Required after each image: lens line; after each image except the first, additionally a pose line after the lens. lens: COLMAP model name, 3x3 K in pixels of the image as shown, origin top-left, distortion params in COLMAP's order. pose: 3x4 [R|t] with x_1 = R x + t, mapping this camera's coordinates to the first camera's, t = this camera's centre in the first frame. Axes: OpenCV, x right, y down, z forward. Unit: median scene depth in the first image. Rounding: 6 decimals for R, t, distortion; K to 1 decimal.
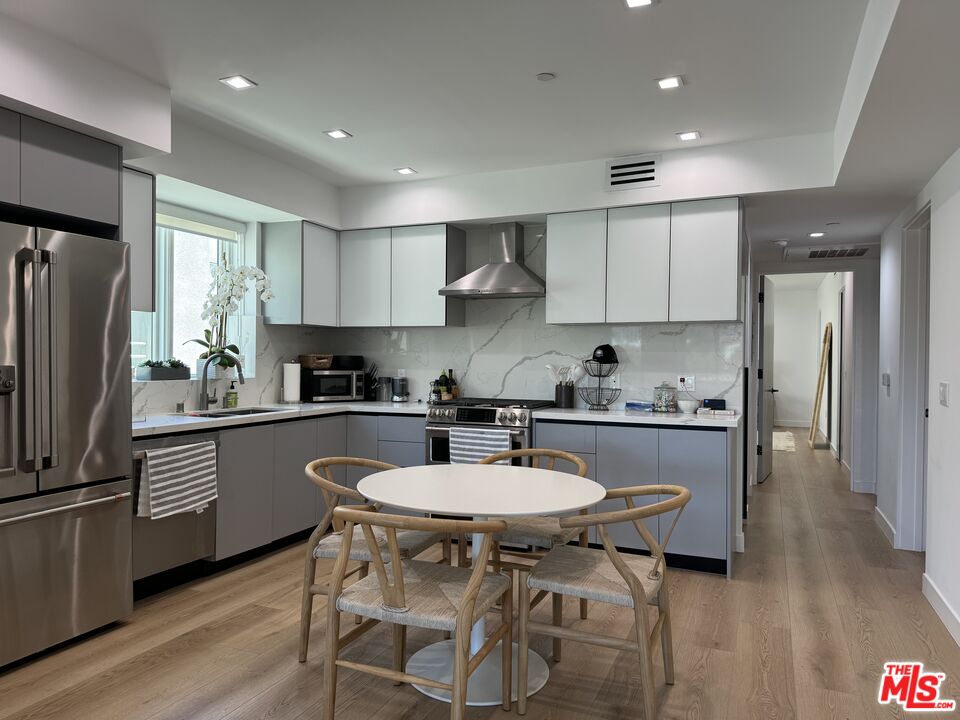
lens RADIAL K [[672.8, 0, 476.1], [0, 672.8, 363.9], [0, 0, 1]] dist [0.091559, -0.152981]
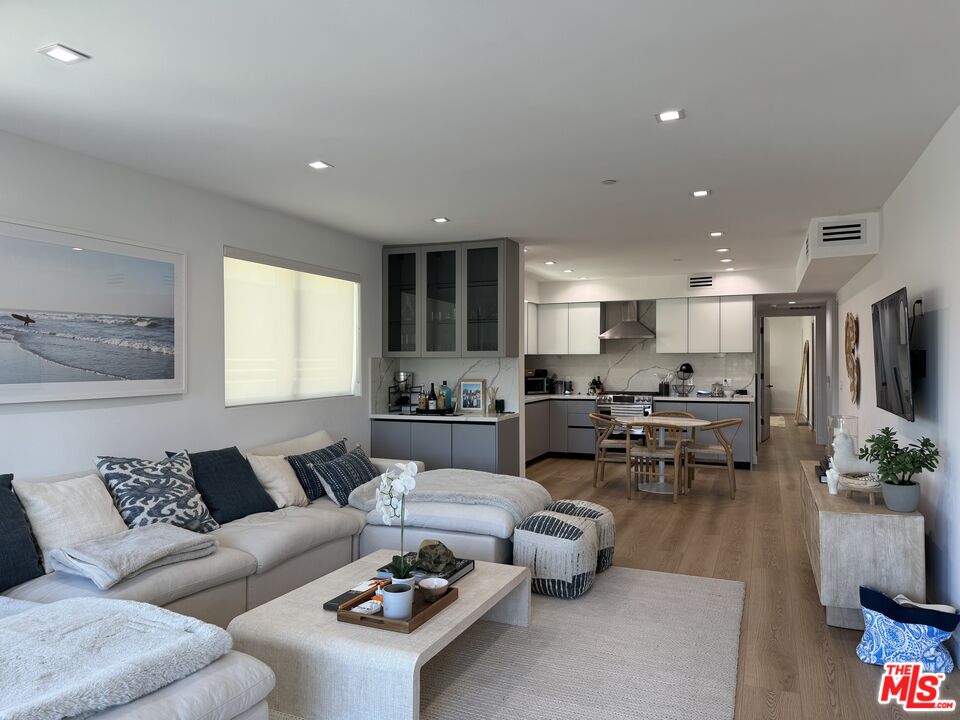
lens RADIAL K [[685.1, 0, 453.5], [0, 685.1, 361.9], [0, 0, 1]] dist [0.056967, -0.087253]
pose [[0.999795, -0.012858, -0.015647, -0.464245], [0.012756, 0.999897, -0.006610, -0.027942], [0.015730, 0.006409, 0.999856, -1.048710]]
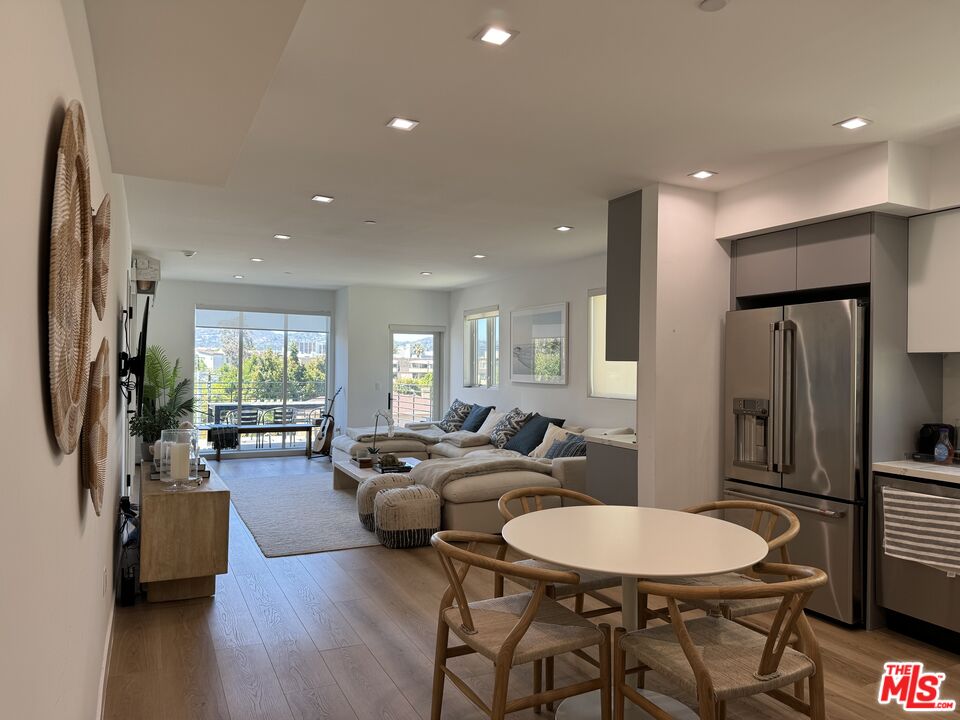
lens RADIAL K [[664.5, 0, 486.3], [0, 664.5, 360.9], [0, 0, 1]] dist [0.100688, -0.147006]
pose [[-0.637912, -0.025020, -0.769703, 0.516773], [-0.023395, 0.999640, -0.013105, -0.028960], [0.769754, 0.009647, -0.638268, 0.850840]]
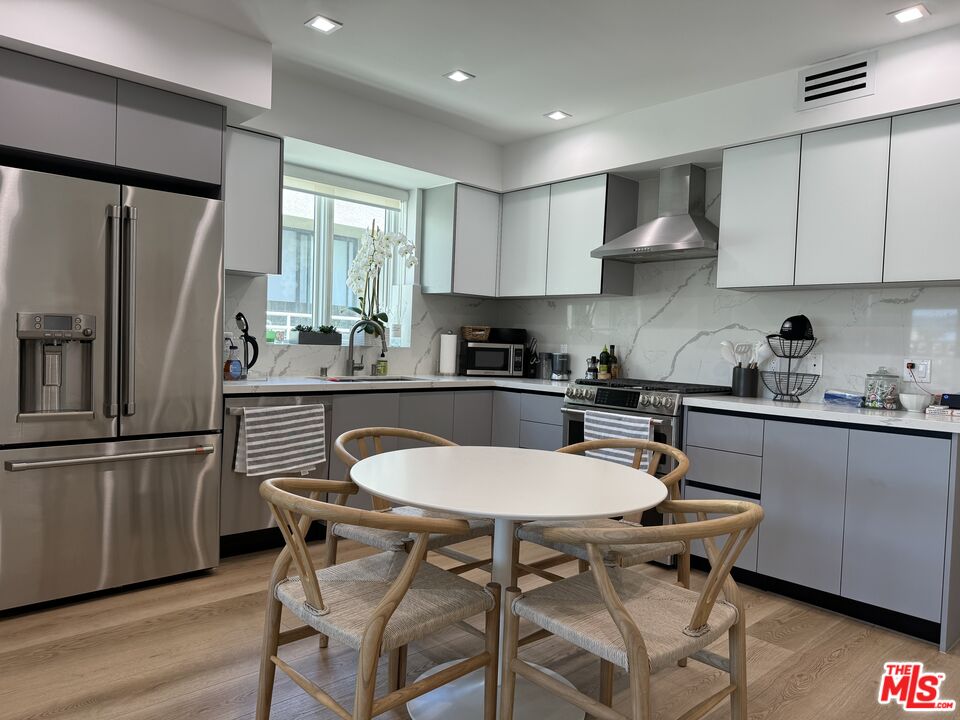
lens RADIAL K [[672.8, 0, 476.1], [0, 672.8, 363.9], [0, 0, 1]] dist [0.091559, -0.152981]
pose [[0.914295, 0.039278, -0.403140, 0.169524], [-0.032377, 0.999189, 0.023922, 0.018957], [0.403752, -0.008819, 0.914826, 0.152632]]
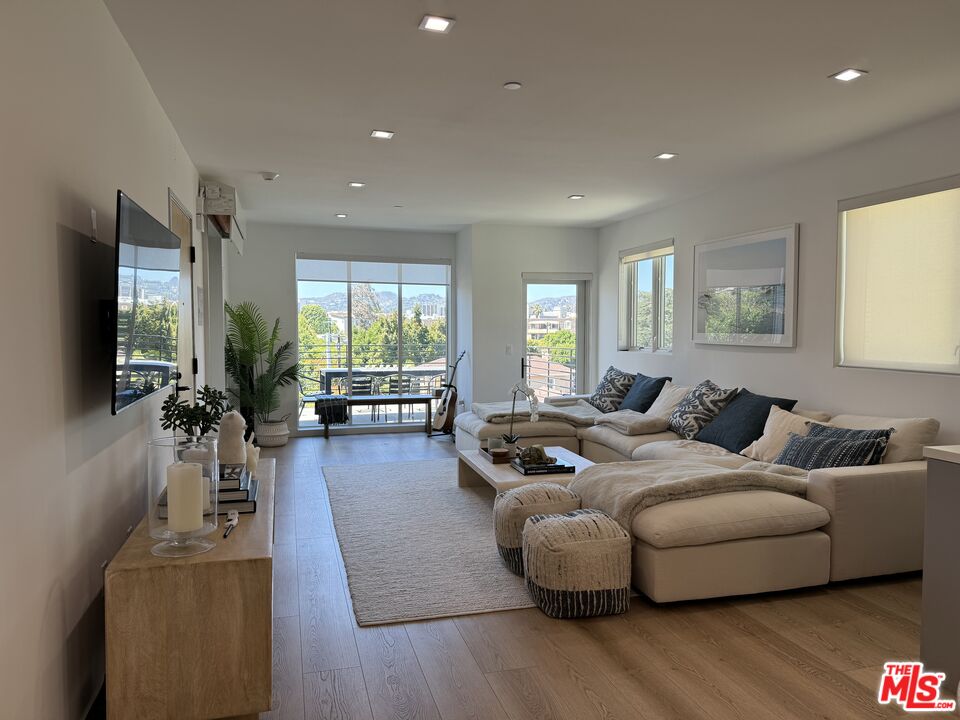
lens RADIAL K [[672.8, 0, 476.1], [0, 672.8, 363.9], [0, 0, 1]] dist [0.091559, -0.152981]
pose [[-0.773606, 0.023078, -0.633246, 0.246775], [-0.013819, 0.998485, 0.053270, -0.022432], [0.633516, 0.049961, -0.772115, 0.494434]]
